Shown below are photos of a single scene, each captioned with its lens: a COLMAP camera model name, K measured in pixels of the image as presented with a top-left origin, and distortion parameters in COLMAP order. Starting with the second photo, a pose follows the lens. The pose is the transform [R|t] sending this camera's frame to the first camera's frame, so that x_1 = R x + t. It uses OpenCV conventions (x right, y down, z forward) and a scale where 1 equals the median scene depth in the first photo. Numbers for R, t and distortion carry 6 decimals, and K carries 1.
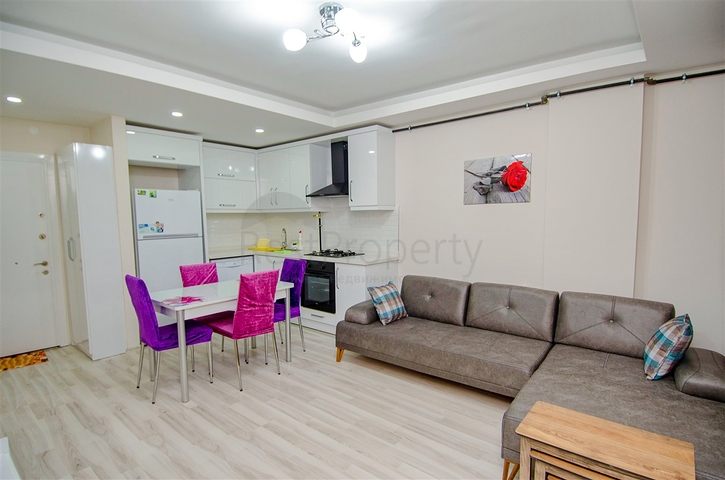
lens RADIAL K [[371.9, 0, 362.5], [0, 371.9, 243.2], [0, 0, 1]] dist [0.012166, -0.000894]
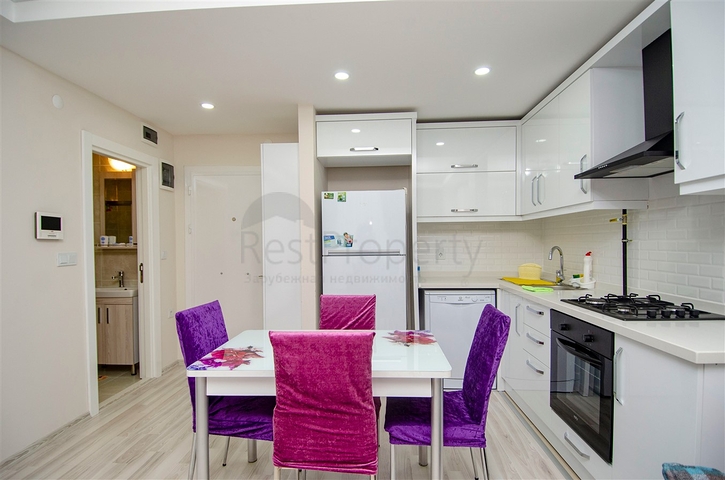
lens RADIAL K [[371.9, 0, 362.5], [0, 371.9, 243.2], [0, 0, 1]] dist [0.012166, -0.000894]
pose [[0.599196, 0.006319, -0.800578, 0.079943], [-0.055945, 0.997855, -0.033996, -0.012621], [0.798645, 0.065159, 0.598264, 0.569892]]
